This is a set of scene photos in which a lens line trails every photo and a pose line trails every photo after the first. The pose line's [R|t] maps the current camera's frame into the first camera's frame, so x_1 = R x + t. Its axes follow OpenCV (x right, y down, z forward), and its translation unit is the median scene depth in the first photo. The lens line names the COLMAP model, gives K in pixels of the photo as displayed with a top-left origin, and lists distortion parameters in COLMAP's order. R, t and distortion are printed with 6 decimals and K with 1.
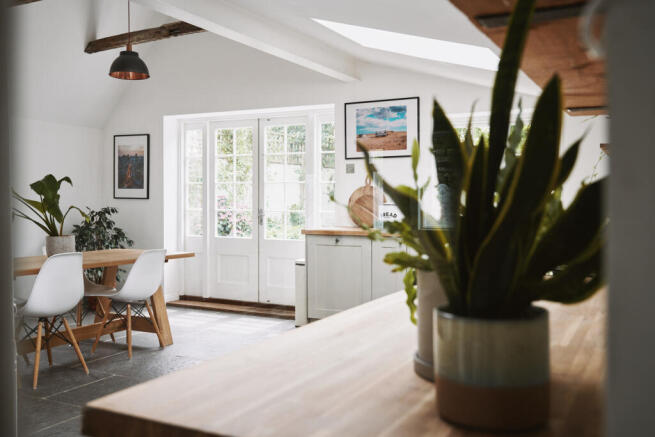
lens RADIAL K [[659.4, 0, 311.9], [0, 659.4, 209.6], [0, 0, 1]] dist [0.075131, 0.000000]
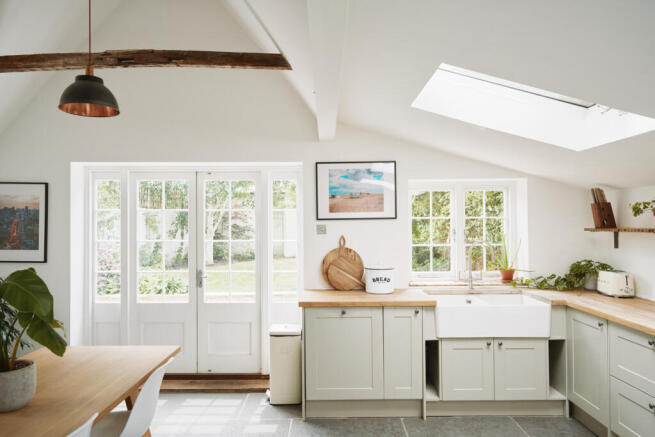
lens RADIAL K [[465.6, 0, 329.1], [0, 465.6, 221.0], [0, 0, 1]] dist [0.016846, -0.000366]
pose [[0.877260, -0.003761, 0.480001, -0.261011], [0.013414, 0.999771, -0.016682, -0.062942], [-0.479828, 0.021073, 0.877109, 0.392196]]
